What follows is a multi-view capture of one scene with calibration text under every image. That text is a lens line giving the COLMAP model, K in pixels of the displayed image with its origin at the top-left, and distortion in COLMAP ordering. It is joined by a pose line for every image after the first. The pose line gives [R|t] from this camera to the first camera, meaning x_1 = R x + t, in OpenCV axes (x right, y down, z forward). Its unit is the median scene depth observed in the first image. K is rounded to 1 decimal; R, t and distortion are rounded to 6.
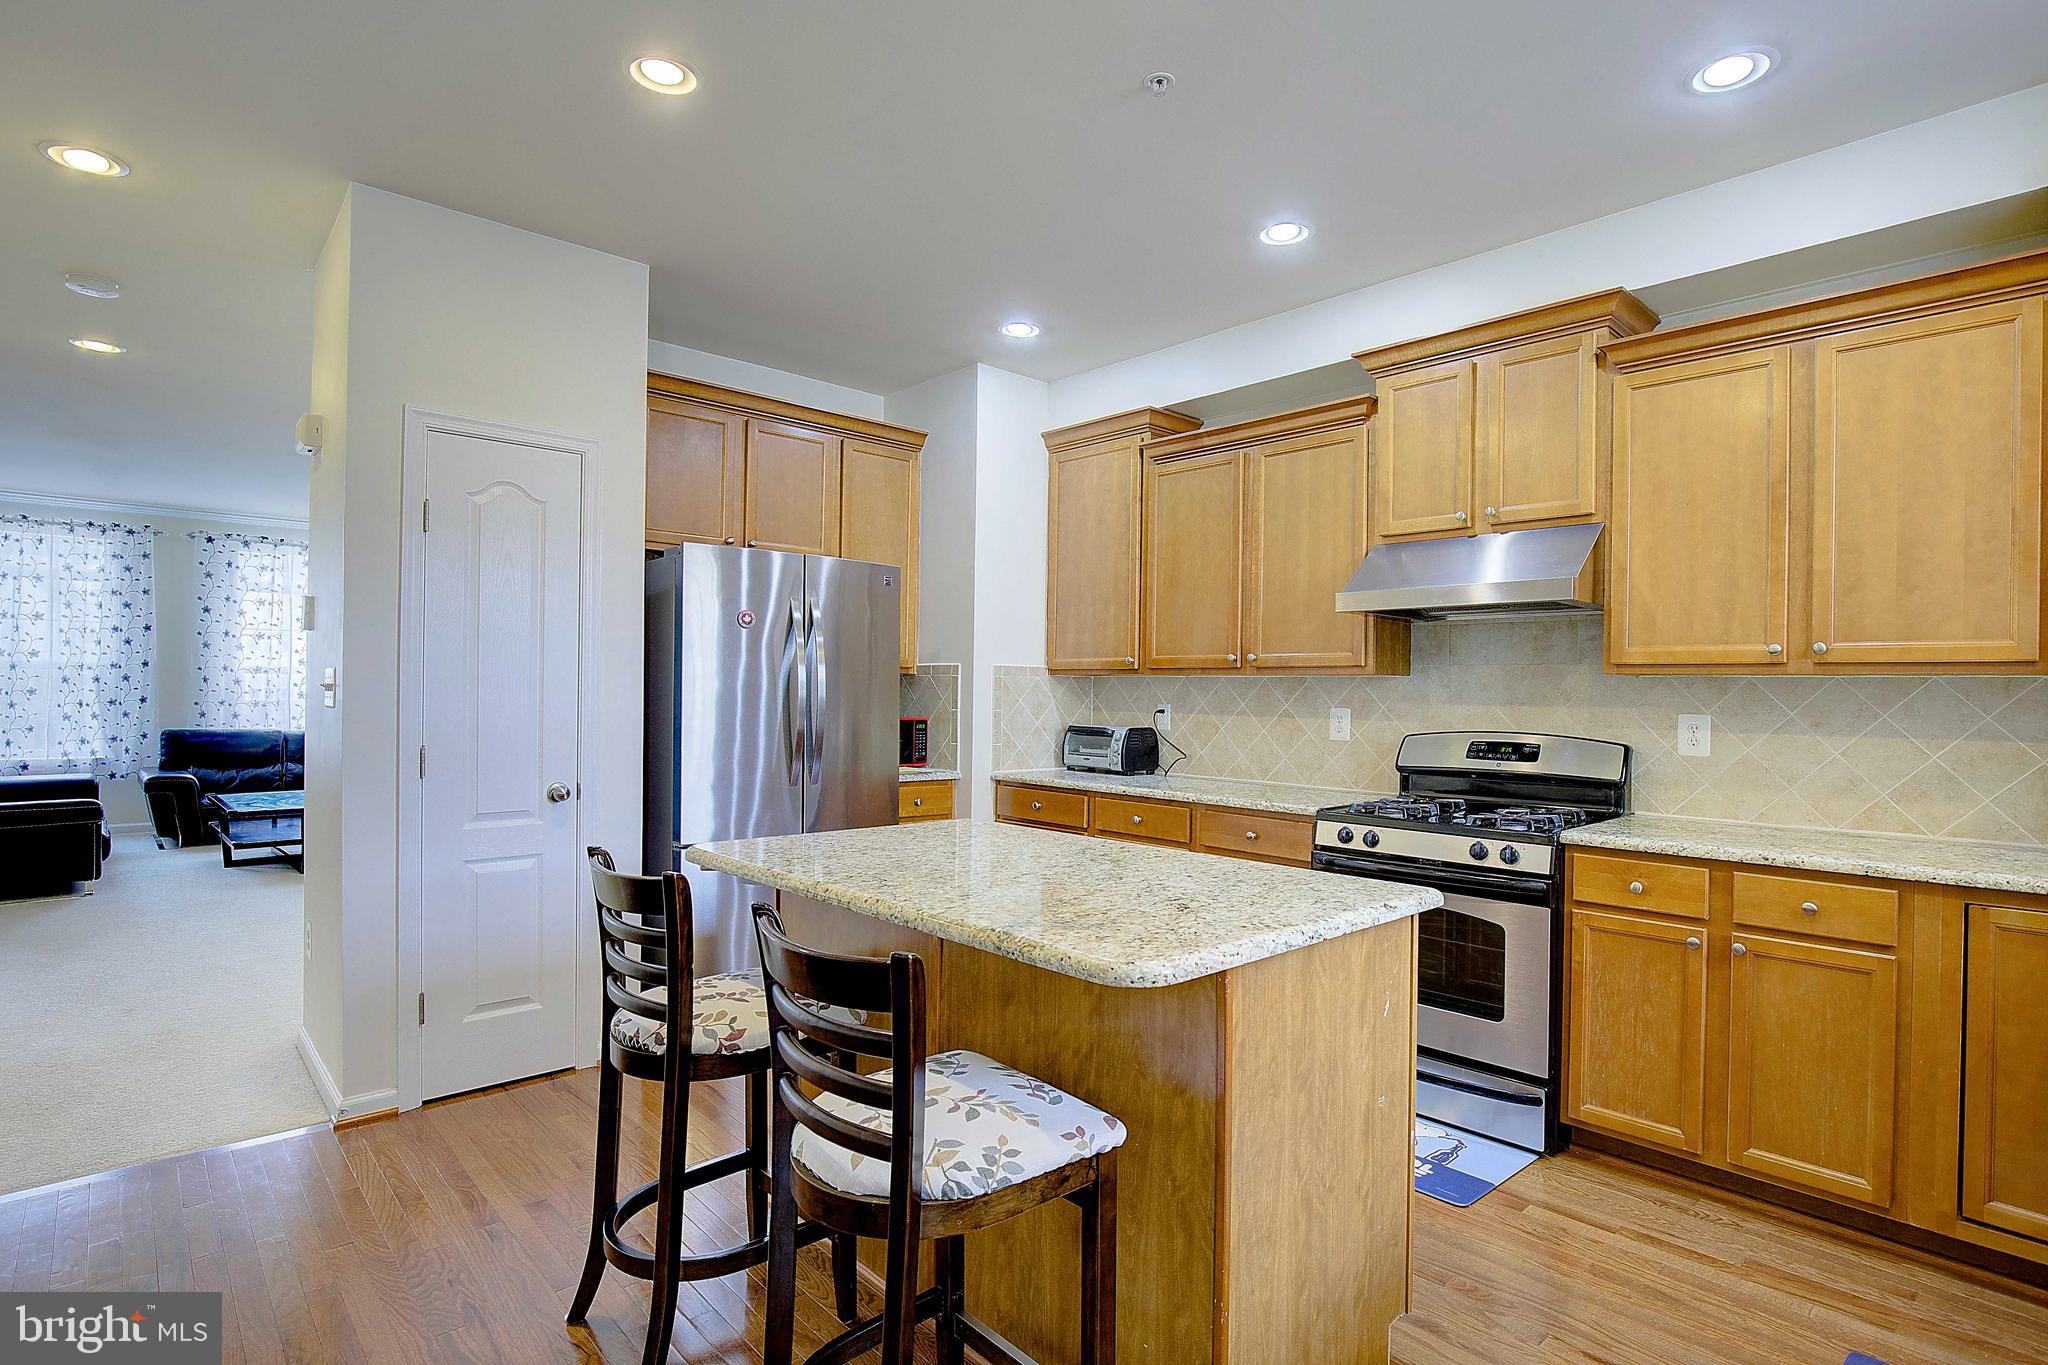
lens RADIAL K [[1015.7, 0, 1050.1], [0, 1015.7, 686.0], [0, 0, 1]] dist [-0.030592, 0.005726]
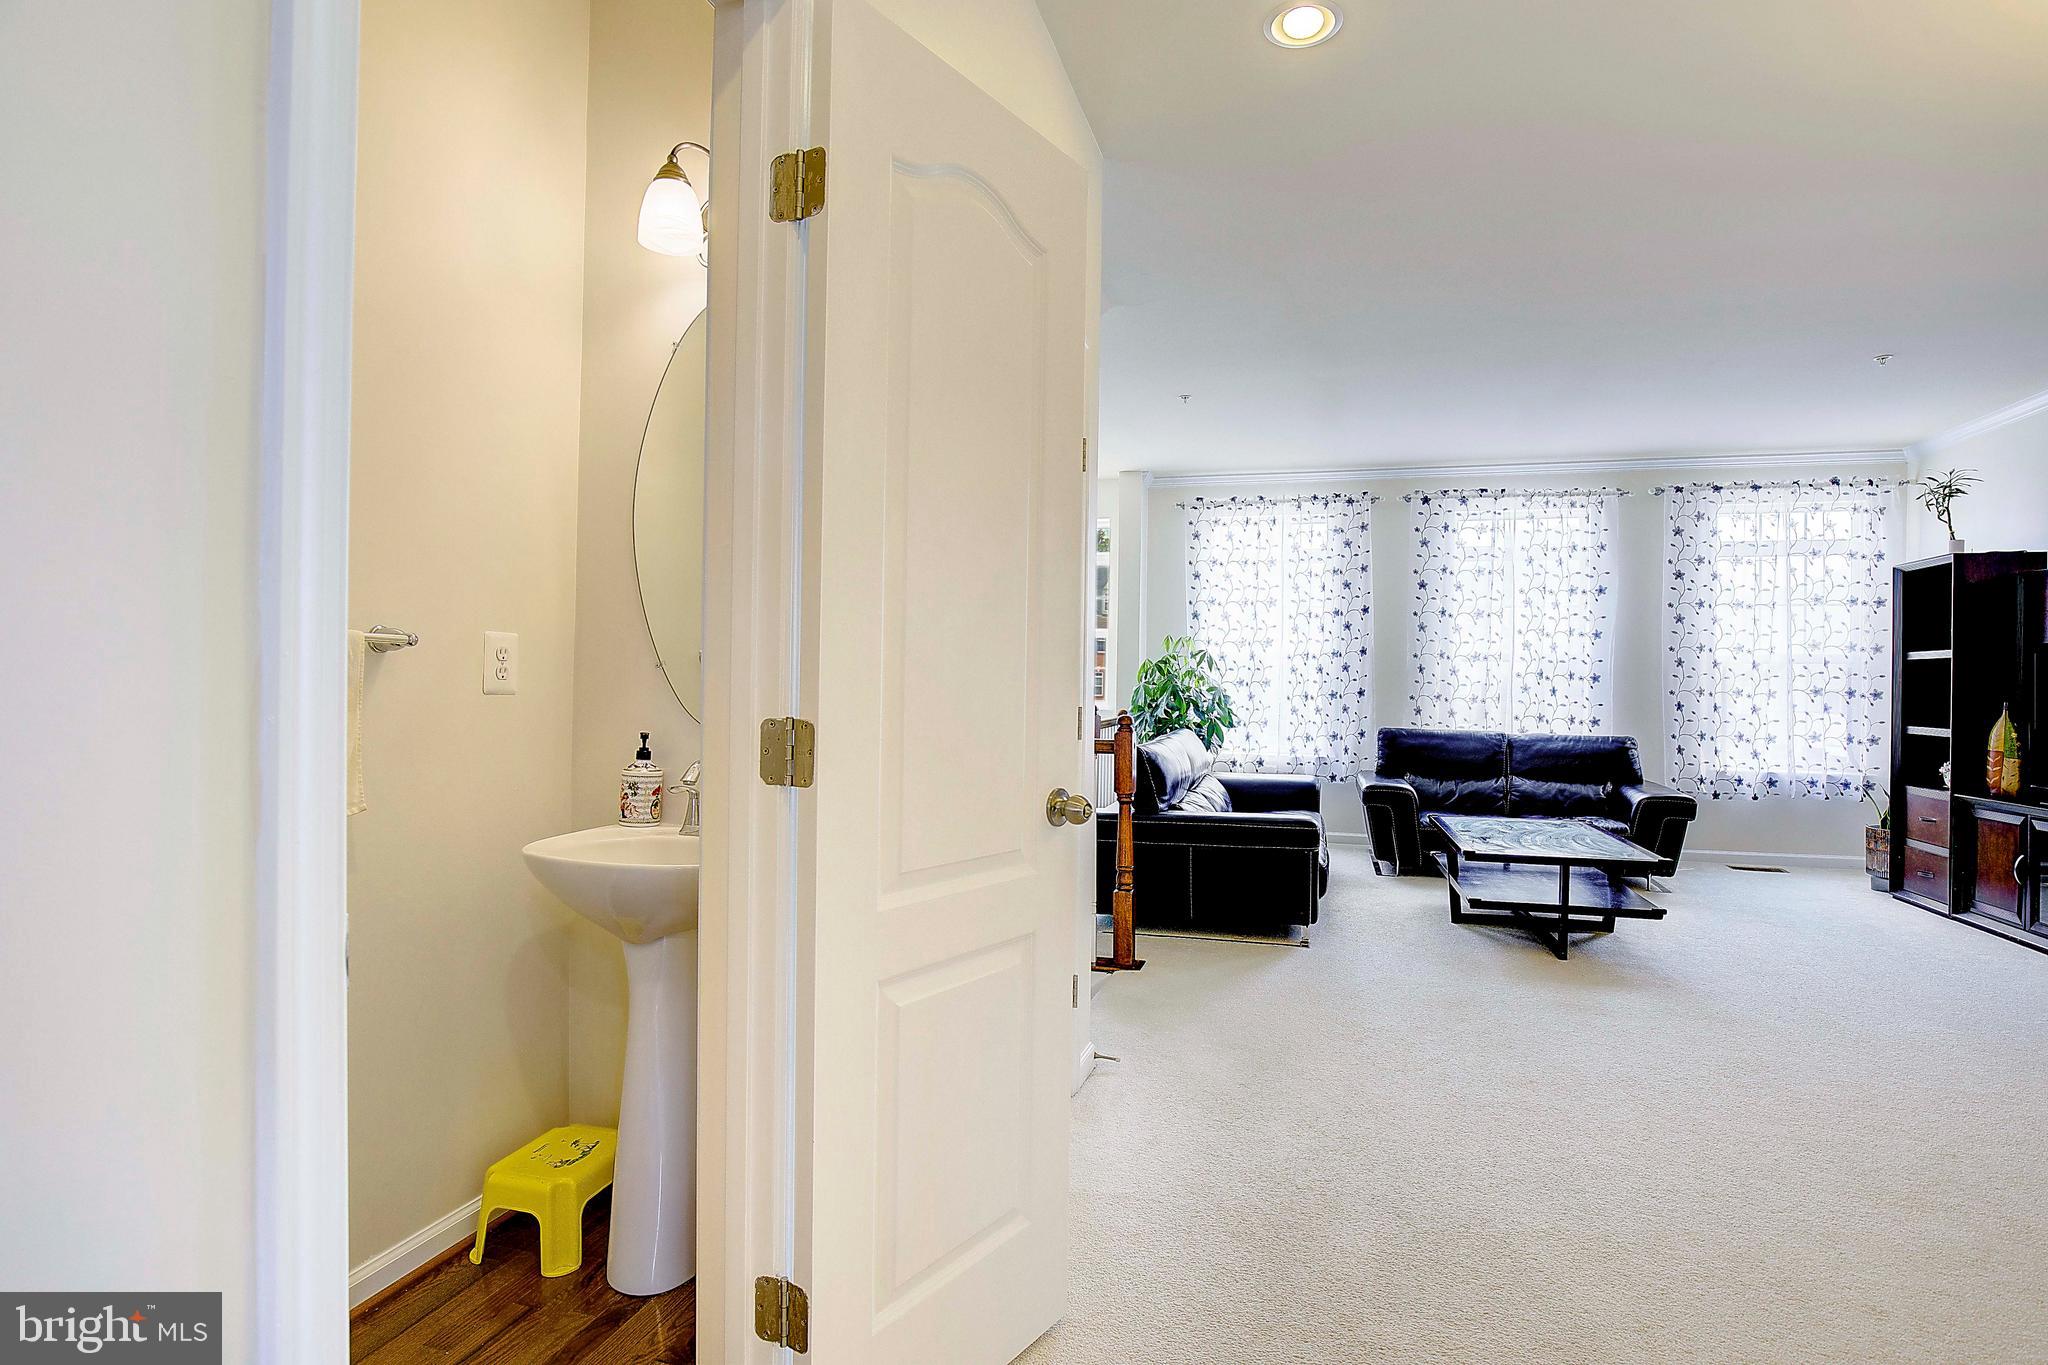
lens RADIAL K [[1015.7, 0, 1045.2], [0, 1015.7, 686.9], [0, 0, 1]] dist [-0.030592, 0.005726]
pose [[0.508911, -0.001433, -0.860818, -0.568091], [-0.006259, 0.999966, -0.005366, 0.029898], [0.860796, 0.008119, 0.508885, 0.607767]]
